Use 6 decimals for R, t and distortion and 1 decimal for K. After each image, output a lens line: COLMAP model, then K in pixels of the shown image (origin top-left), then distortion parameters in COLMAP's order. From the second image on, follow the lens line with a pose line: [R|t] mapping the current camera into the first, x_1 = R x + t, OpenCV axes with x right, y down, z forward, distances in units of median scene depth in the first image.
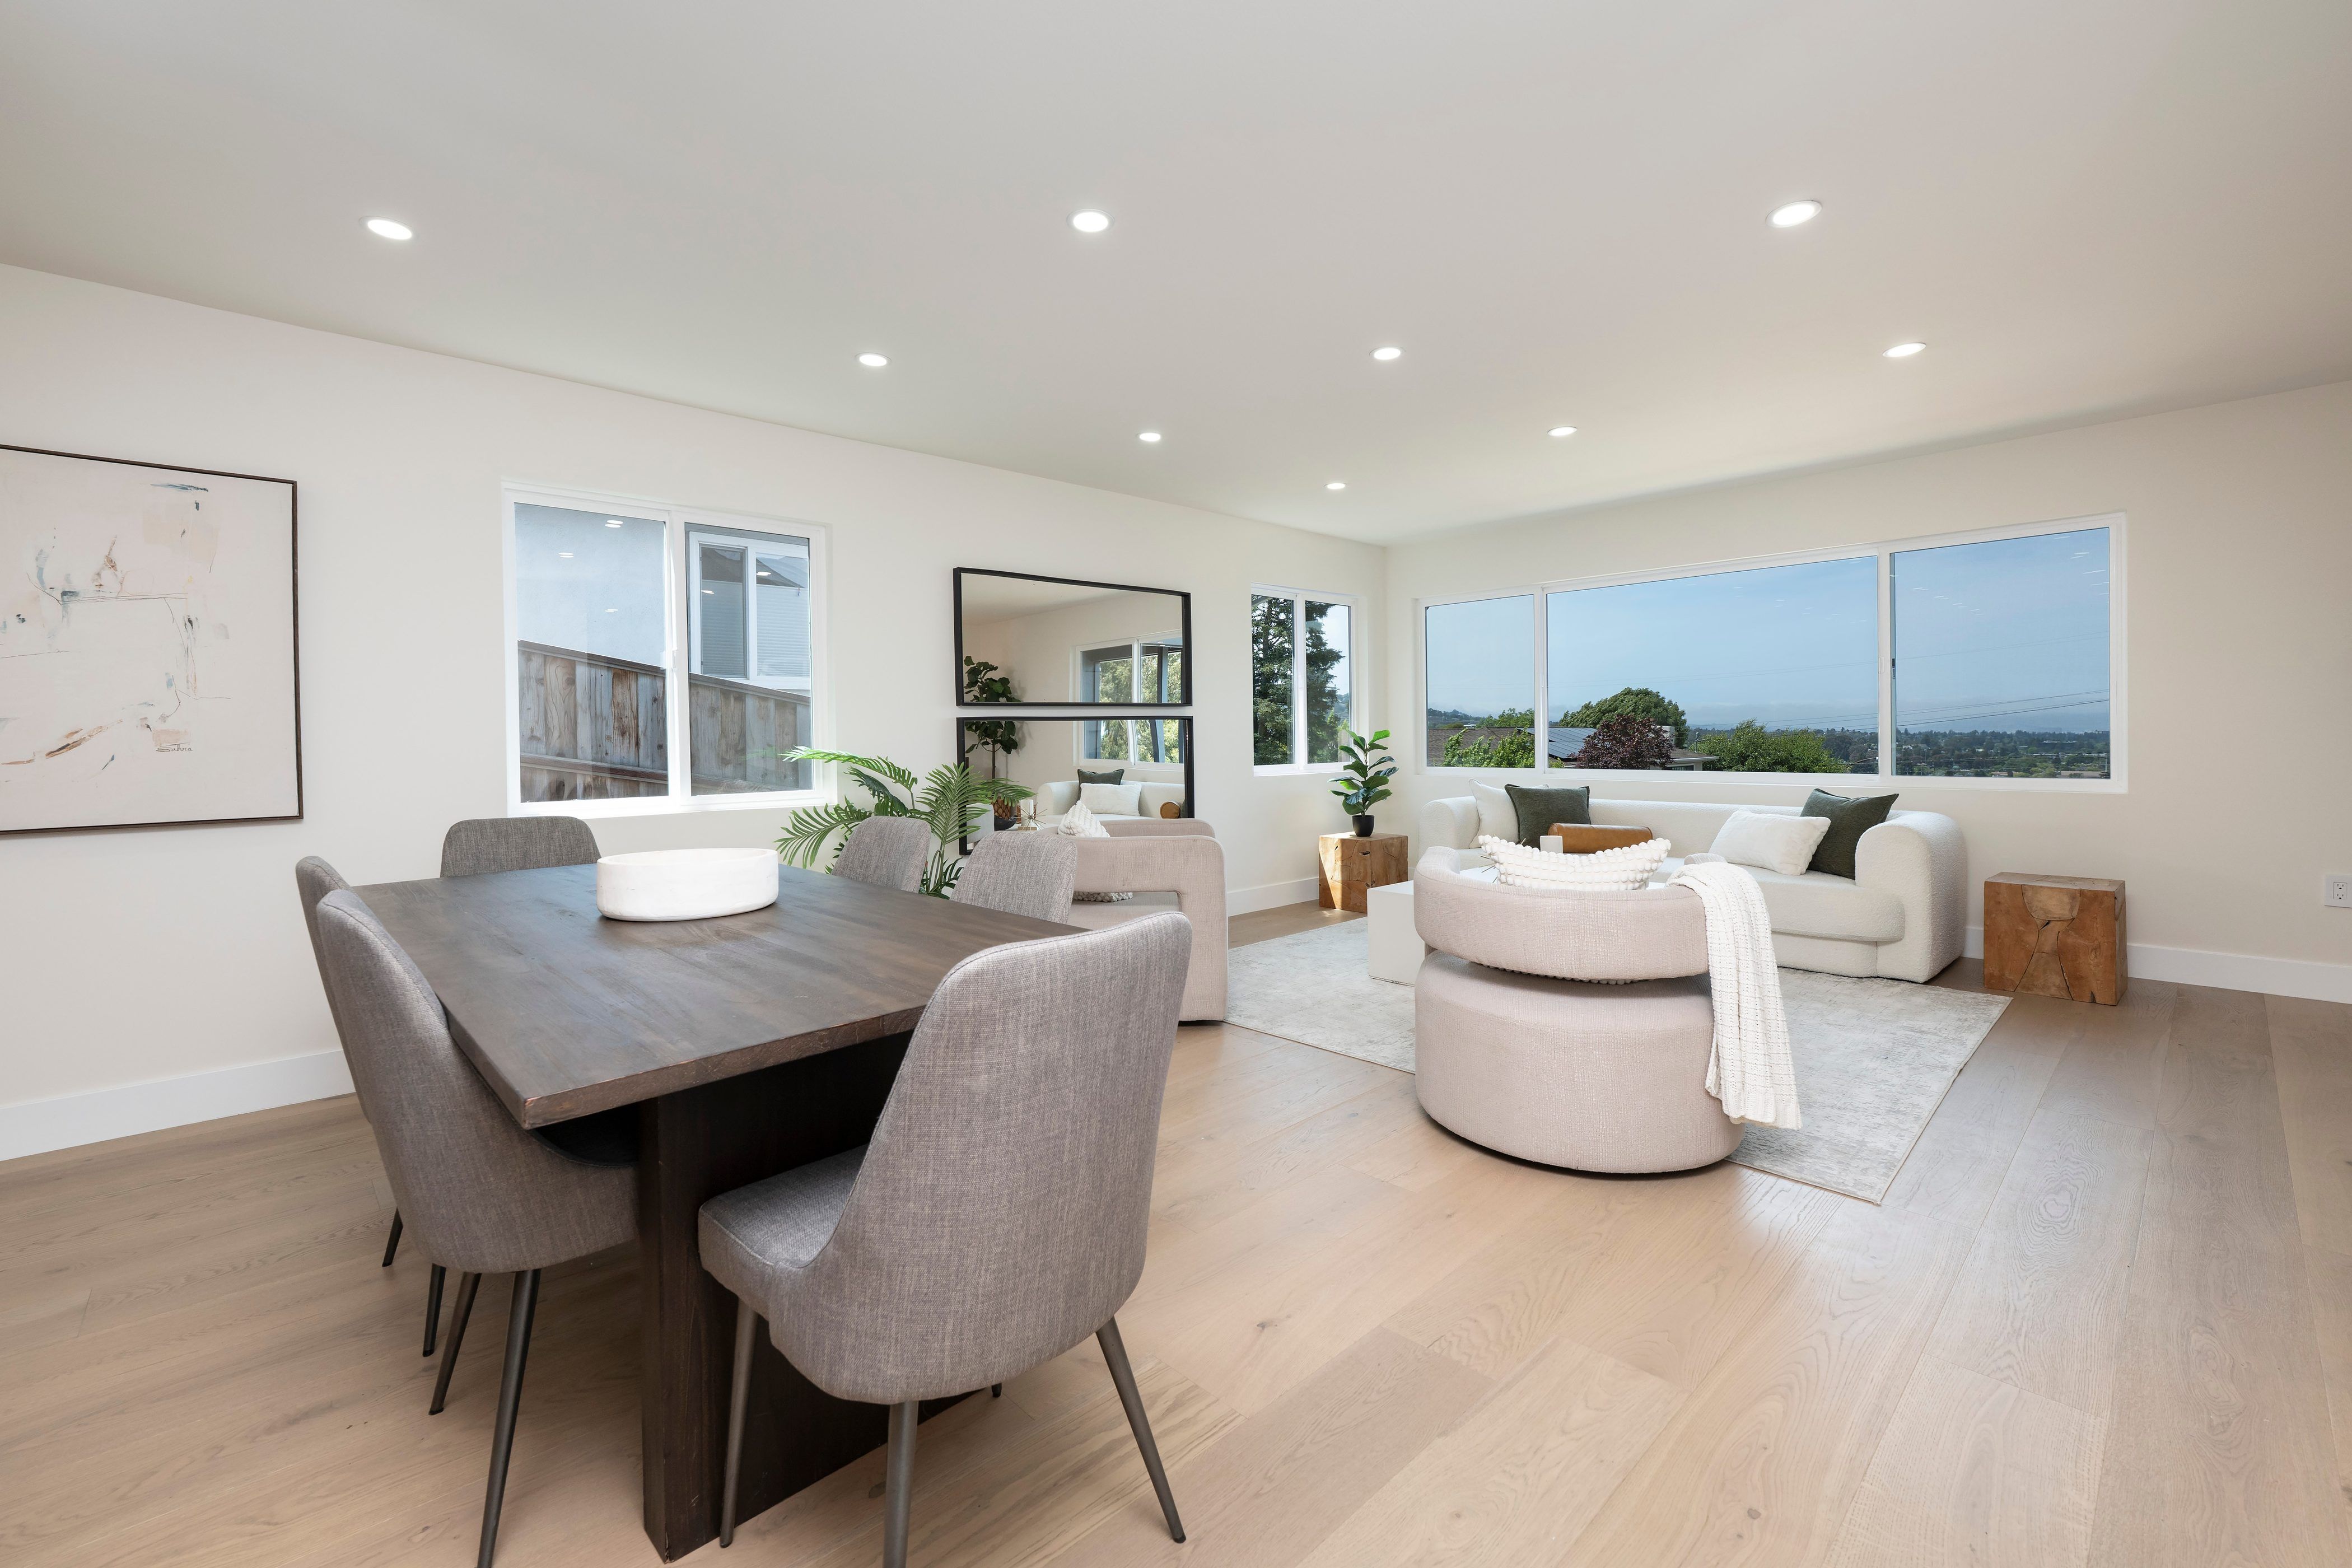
lens RADIAL K [[976.0, 0, 1184.5], [0, 976.0, 758.8], [0, 0, 1]] dist [0.005379, -0.001772]
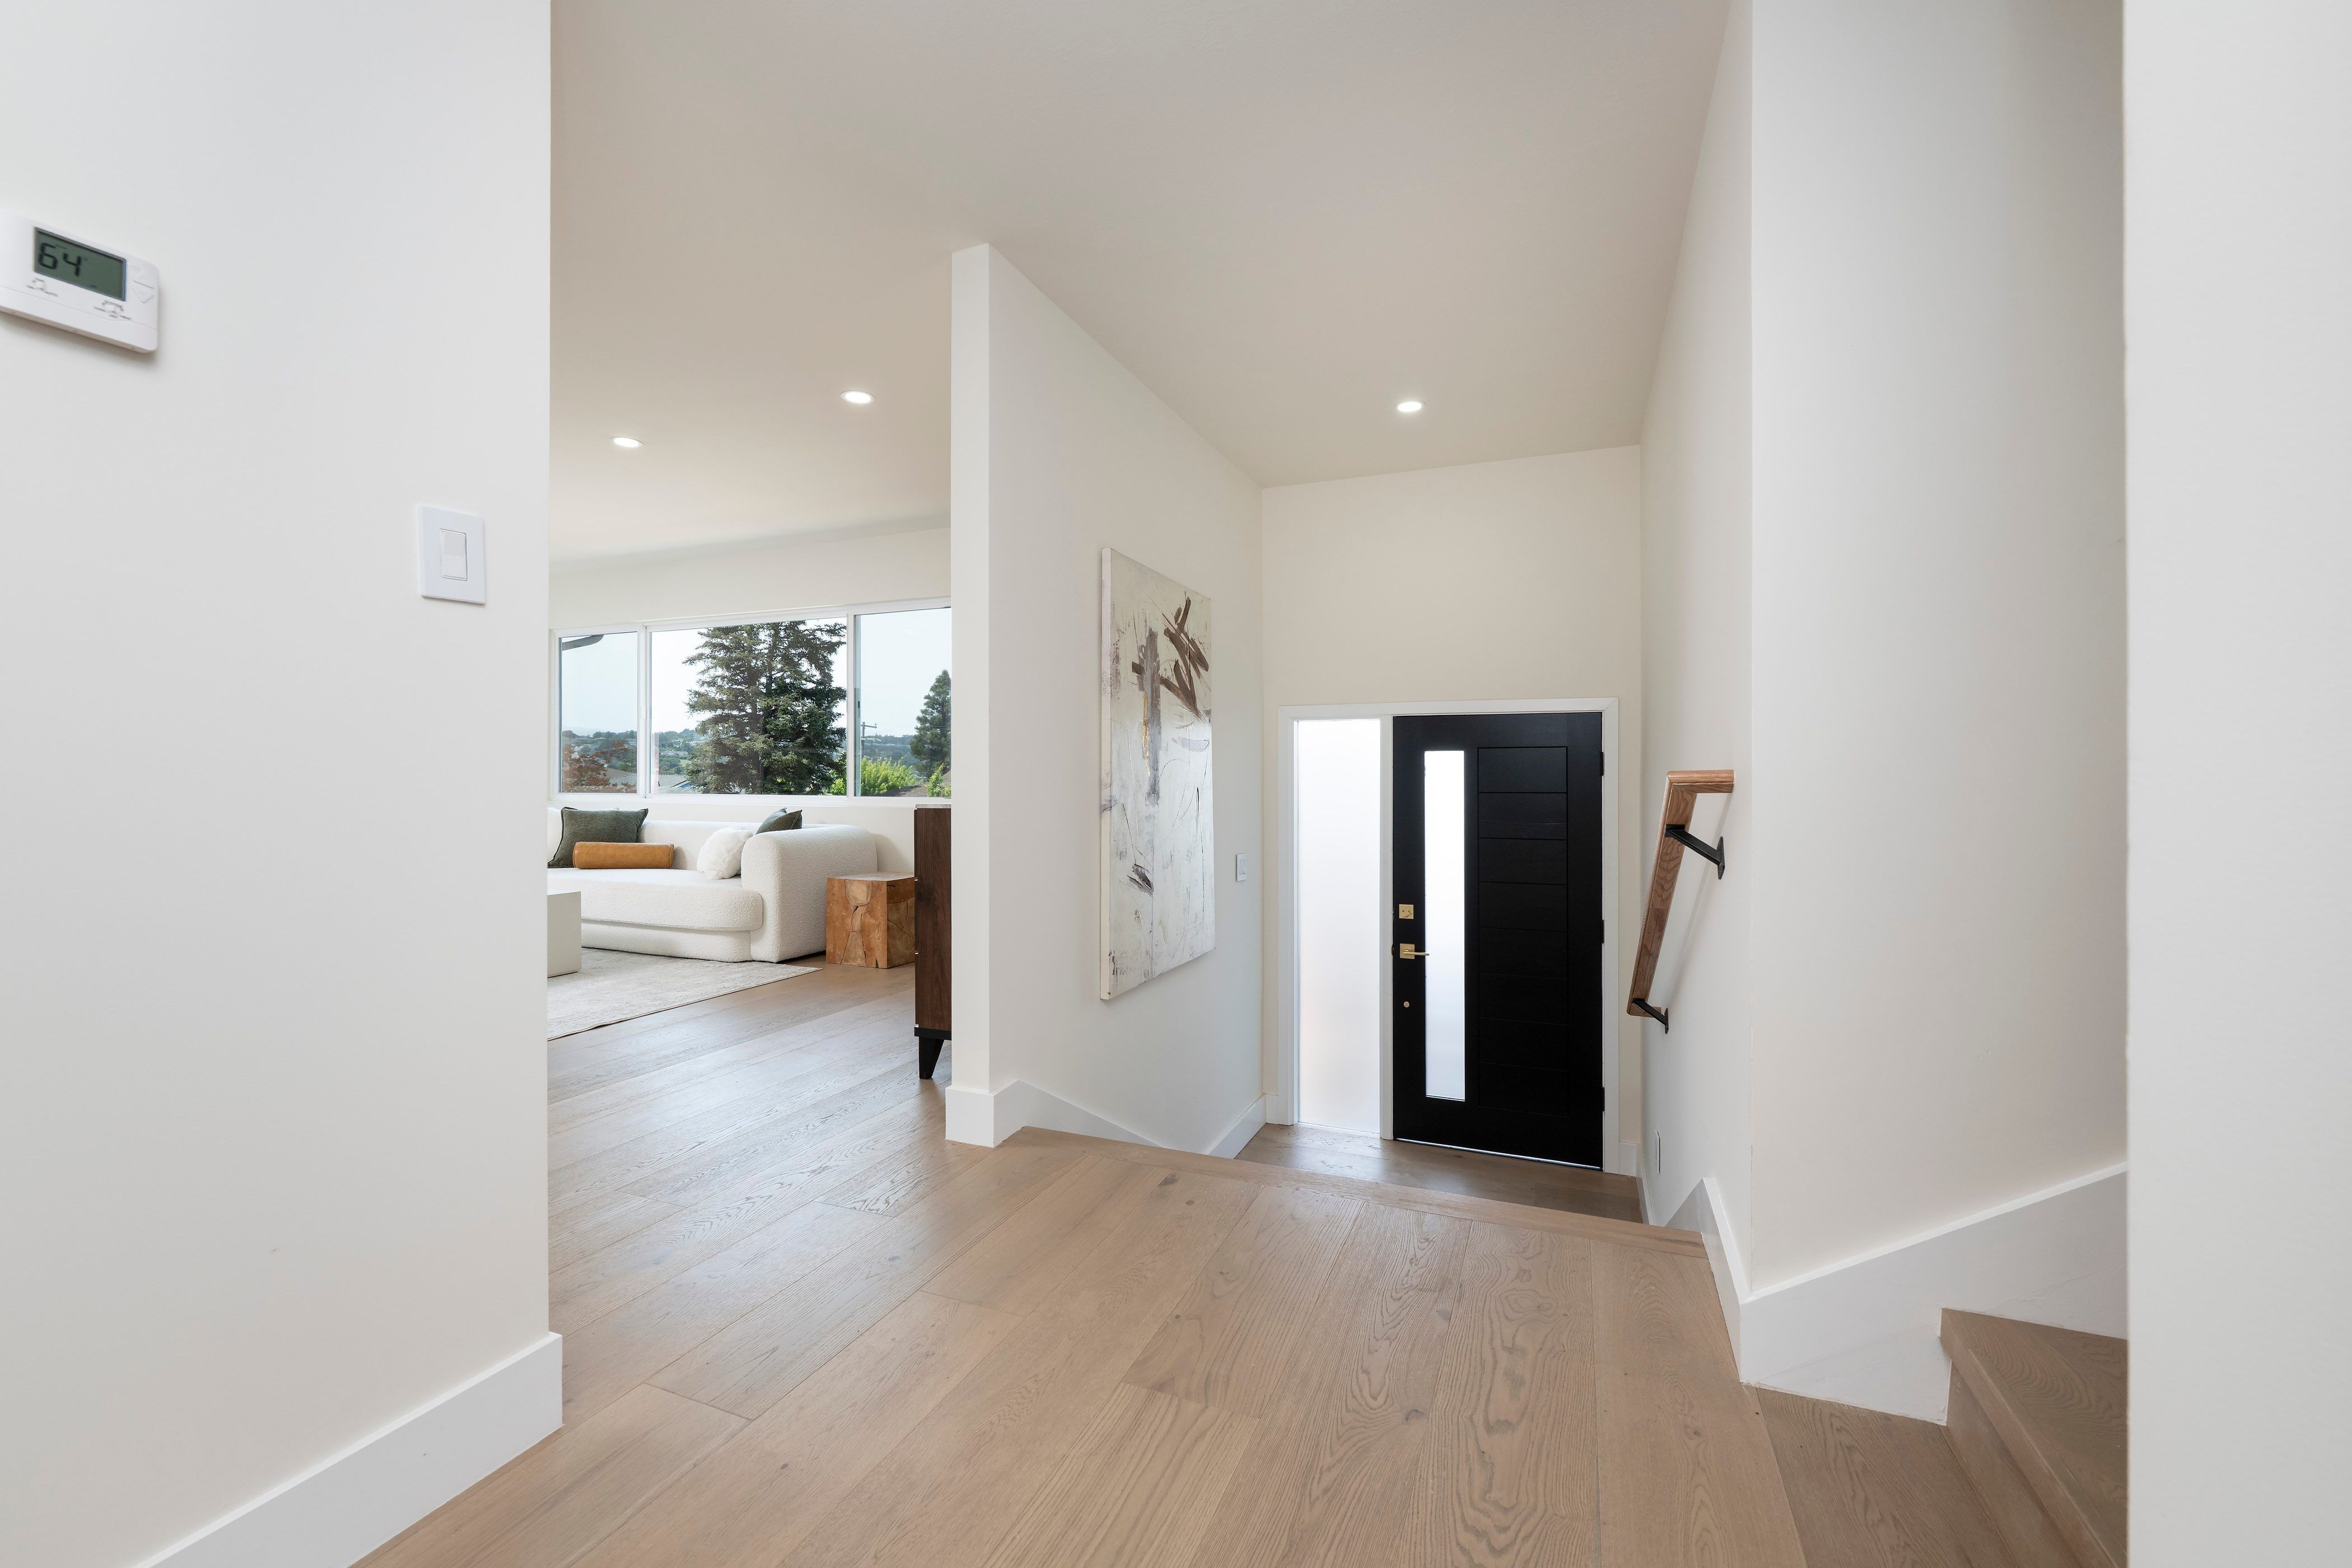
lens RADIAL K [[976.0, 0, 1171.9], [0, 976.0, 773.1], [0, 0, 1]] dist [0.005379, -0.001772]
pose [[0.924590, 0.010532, 0.380819, 0.507811], [0.000432, 0.999588, -0.028694, 0.019129], [-0.380965, 0.026695, 0.924204, -0.217848]]
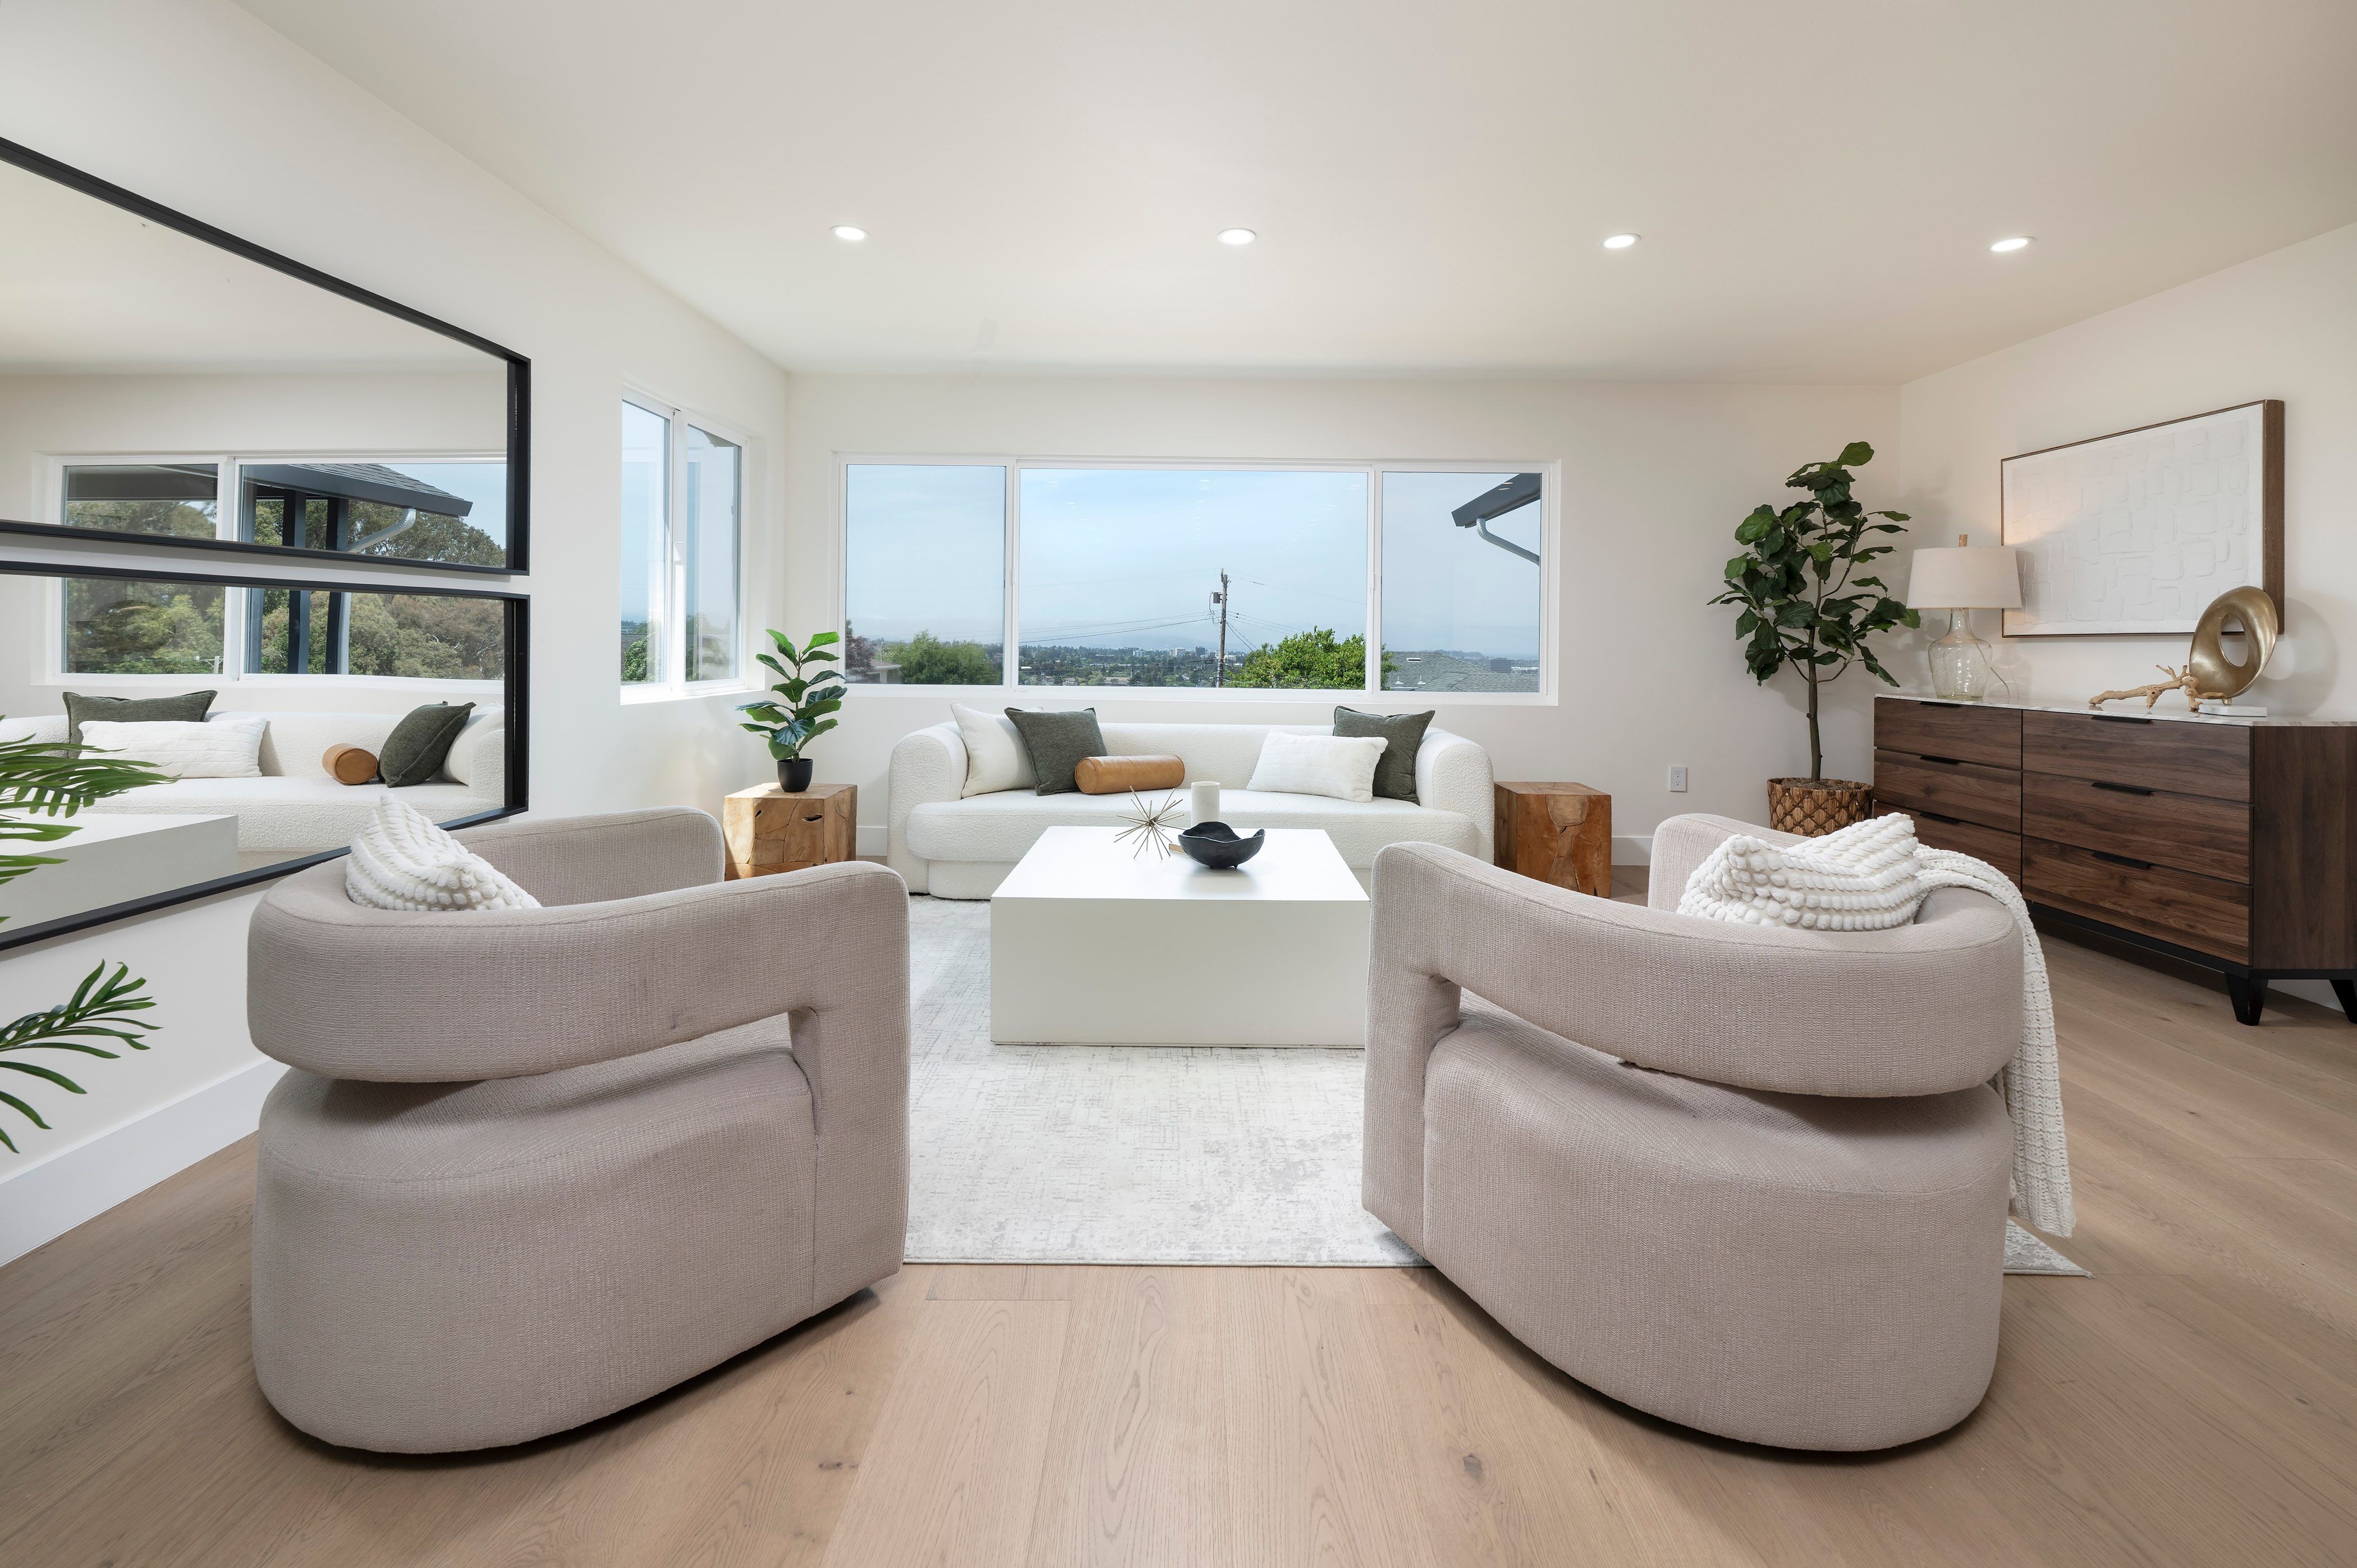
lens RADIAL K [[994.5, 0, 1167.4], [0, 994.5, 651.8], [0, 0, 1]] dist [-0.002701, -0.000537]
pose [[0.704471, 0.012480, 0.709623, -0.120685], [-0.000478, 0.999853, -0.017110, -0.003756], [-0.709732, 0.011715, 0.704374, 0.353550]]
